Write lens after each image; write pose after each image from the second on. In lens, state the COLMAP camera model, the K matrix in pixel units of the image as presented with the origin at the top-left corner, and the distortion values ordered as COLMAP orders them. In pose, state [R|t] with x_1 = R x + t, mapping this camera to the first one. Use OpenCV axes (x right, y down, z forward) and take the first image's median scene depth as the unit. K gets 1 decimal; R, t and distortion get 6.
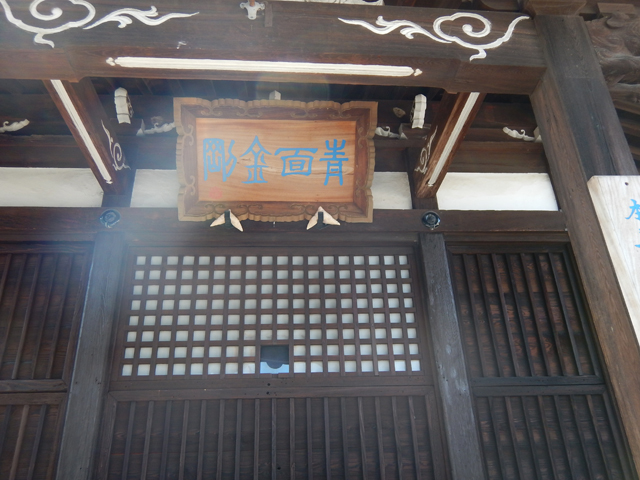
lens RADIAL K [[526.7, 0, 320.0], [0, 526.7, 240.0], [0, 0, 1]] dist [-0.001554, -0.001571]
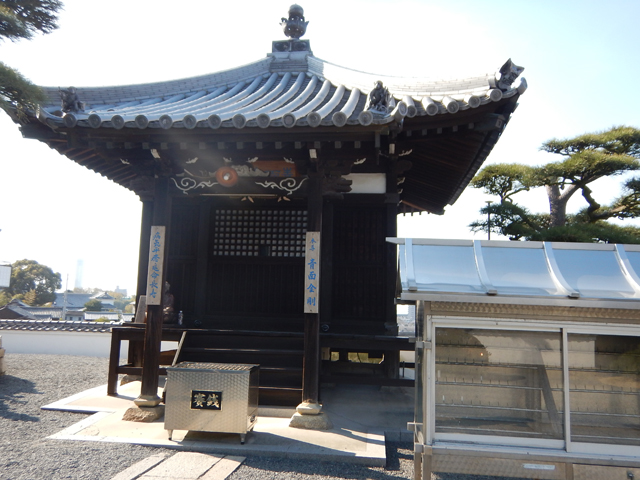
lens RADIAL K [[526.7, 0, 320.0], [0, 526.7, 240.0], [0, 0, 1]] dist [-0.001554, -0.001571]
pose [[0.982790, 0.040620, -0.180206, 0.702266], [0.020469, 0.945572, 0.324769, -0.730375], [0.183590, -0.322868, 0.928467, -1.522632]]
